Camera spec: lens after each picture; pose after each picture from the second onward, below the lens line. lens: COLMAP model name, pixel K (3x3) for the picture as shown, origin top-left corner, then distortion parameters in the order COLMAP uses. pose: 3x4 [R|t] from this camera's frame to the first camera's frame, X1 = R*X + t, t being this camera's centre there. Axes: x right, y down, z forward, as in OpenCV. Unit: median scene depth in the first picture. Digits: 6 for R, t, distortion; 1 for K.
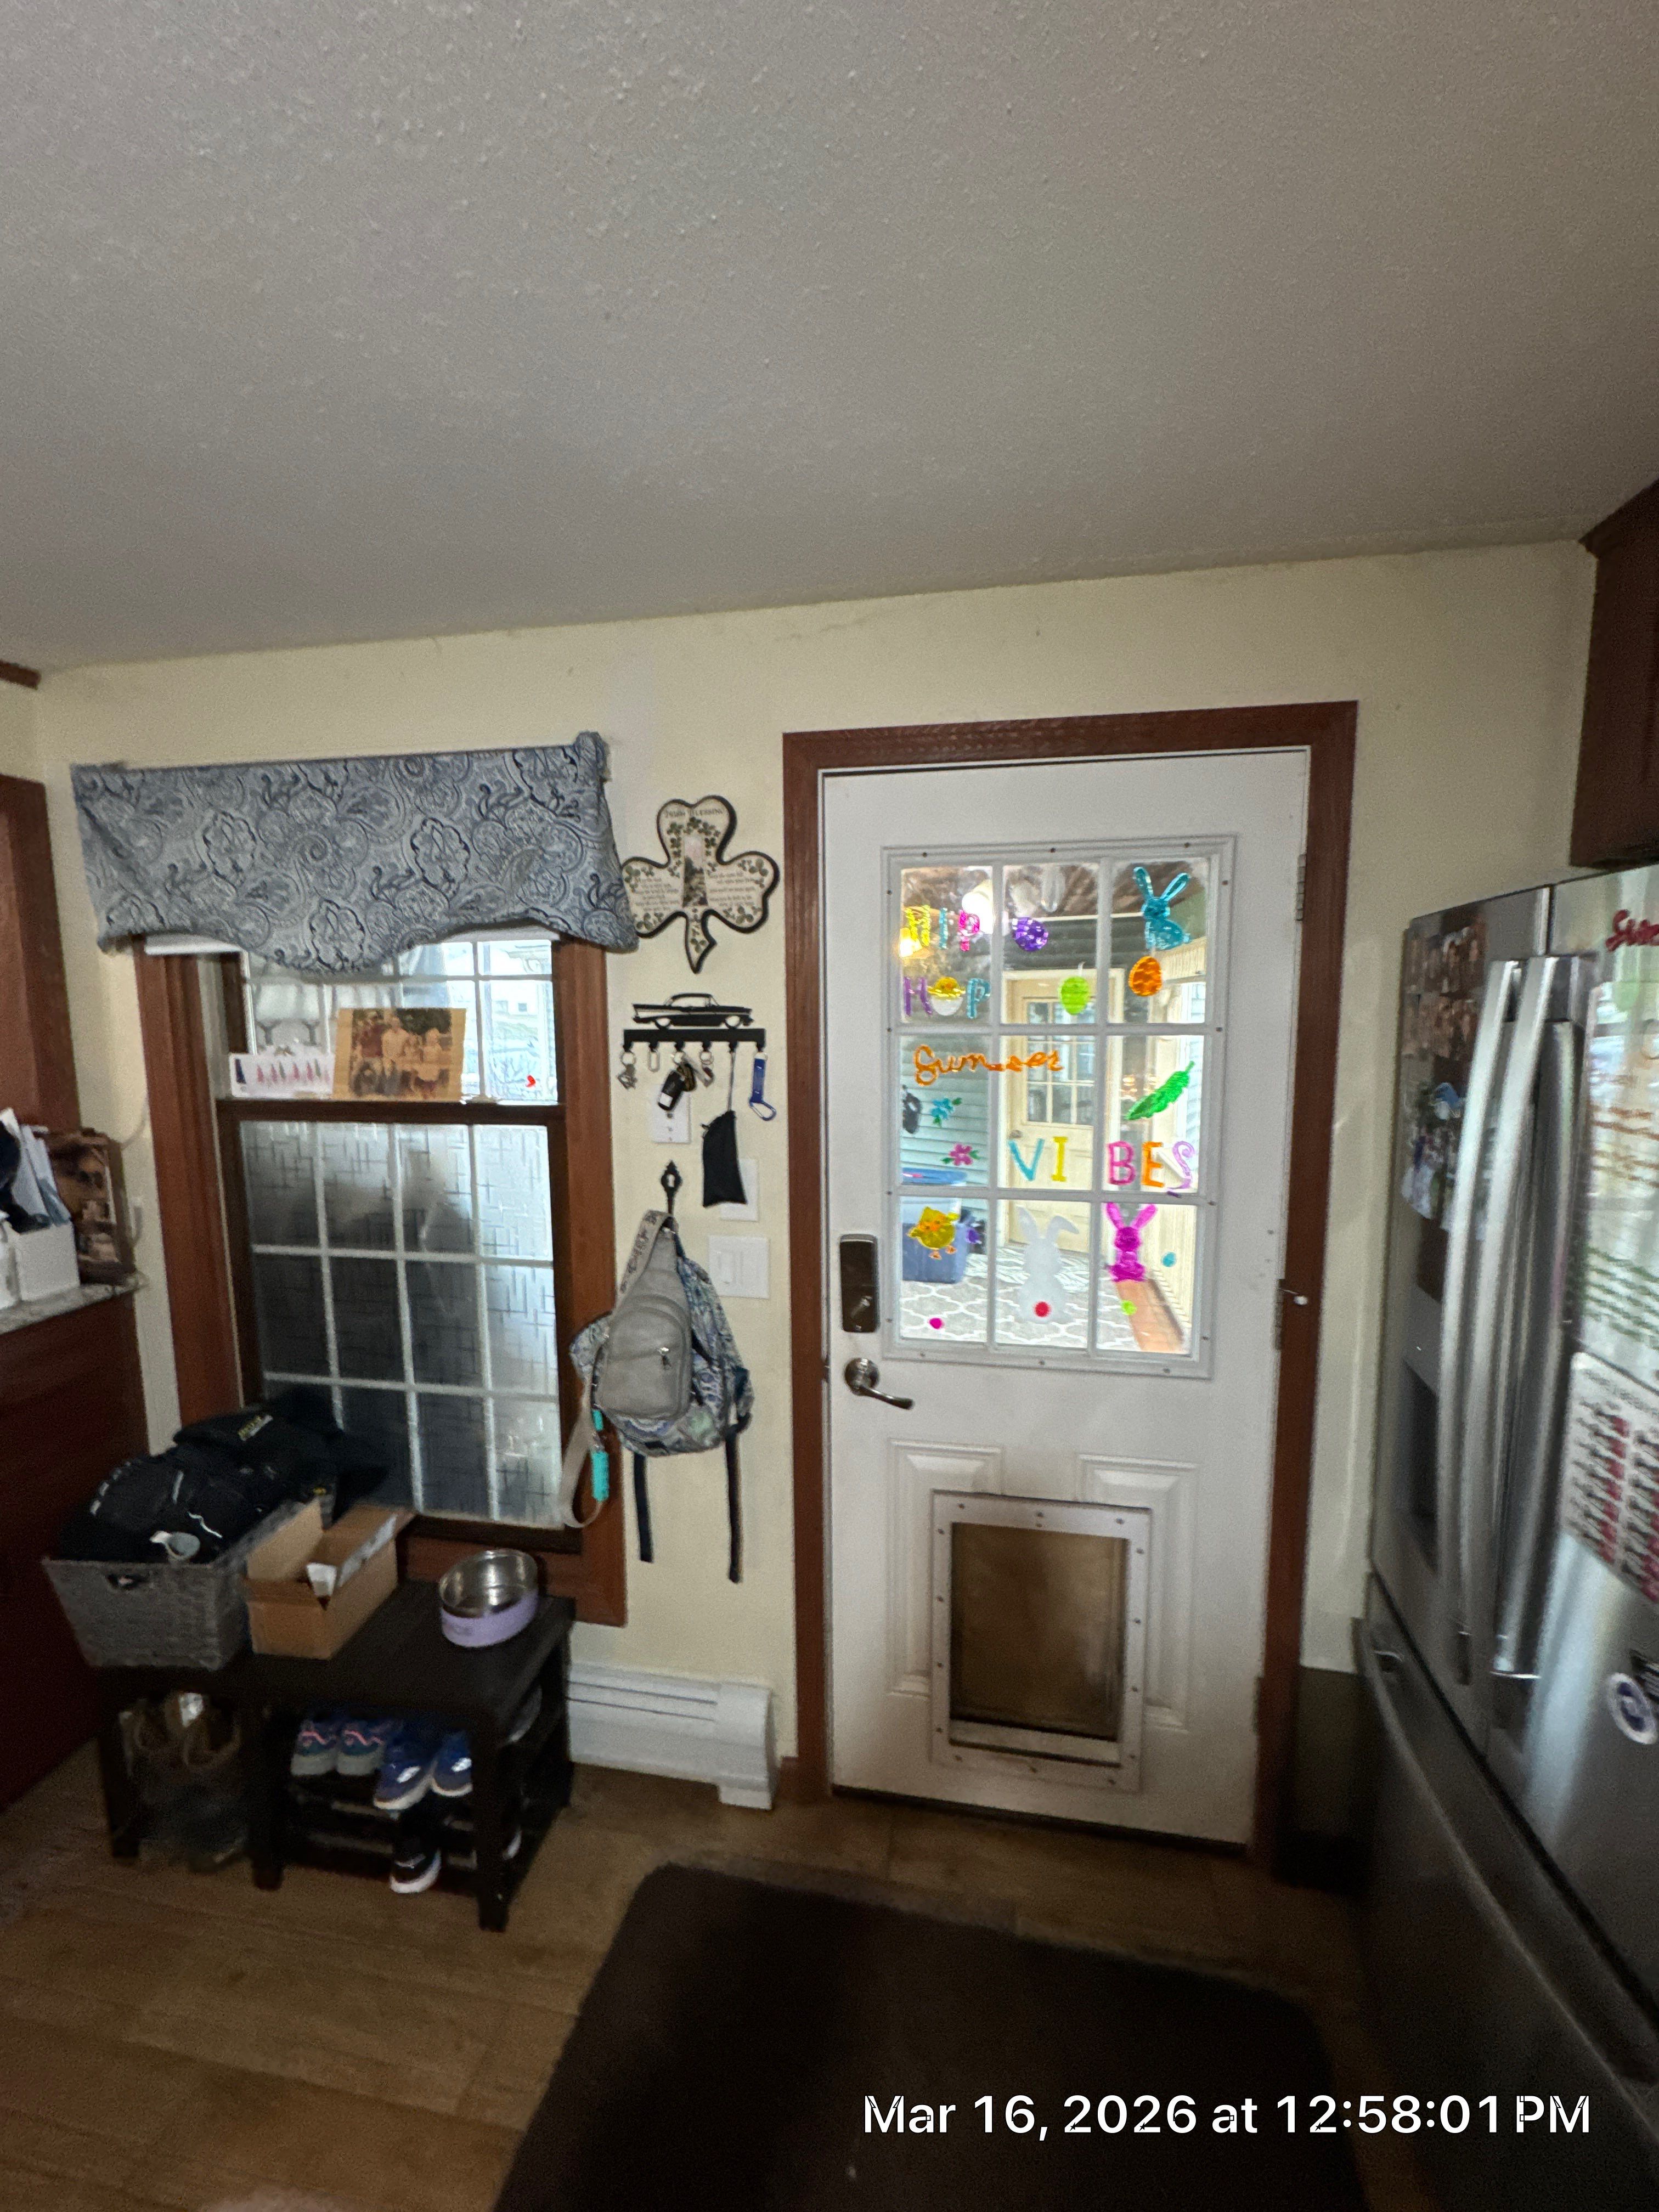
lens RADIAL K [[890.0, 0, 833.4], [0, 890.0, 1103.6], [0, 0, 1]] dist [-0.002881, -0.000776]
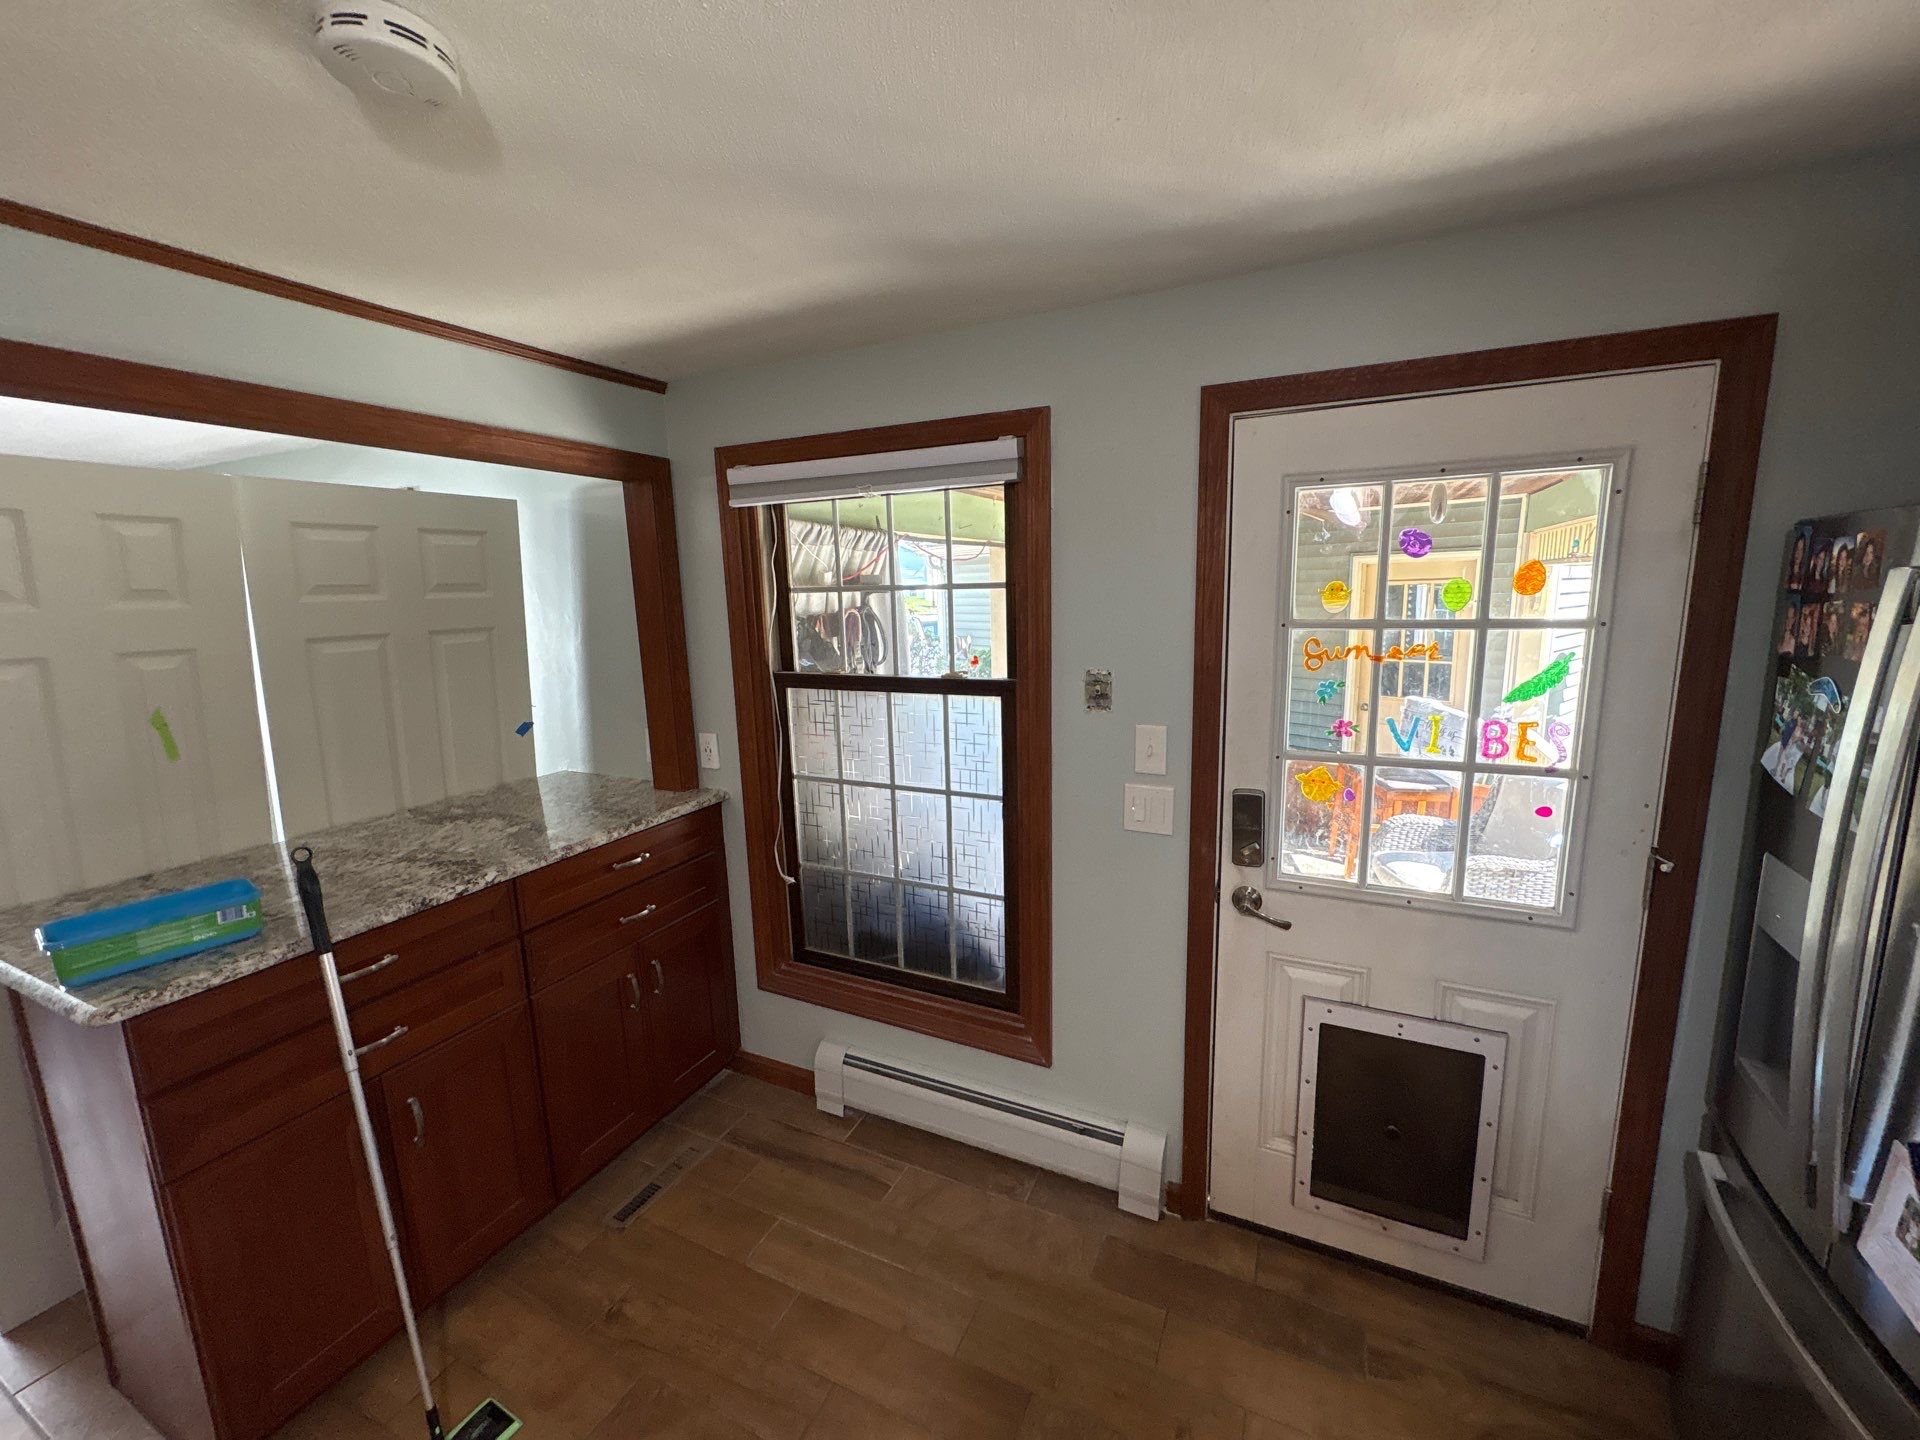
lens RADIAL K [[772.5, 0, 953.7], [0, 772.5, 719.8], [0, 0, 1]] dist [-0.002881, -0.000776]
pose [[0.958704, 0.034646, -0.282288, -0.068367], [-0.020582, 0.998402, 0.052634, 0.001075], [0.283661, -0.044650, 0.957885, -0.157239]]
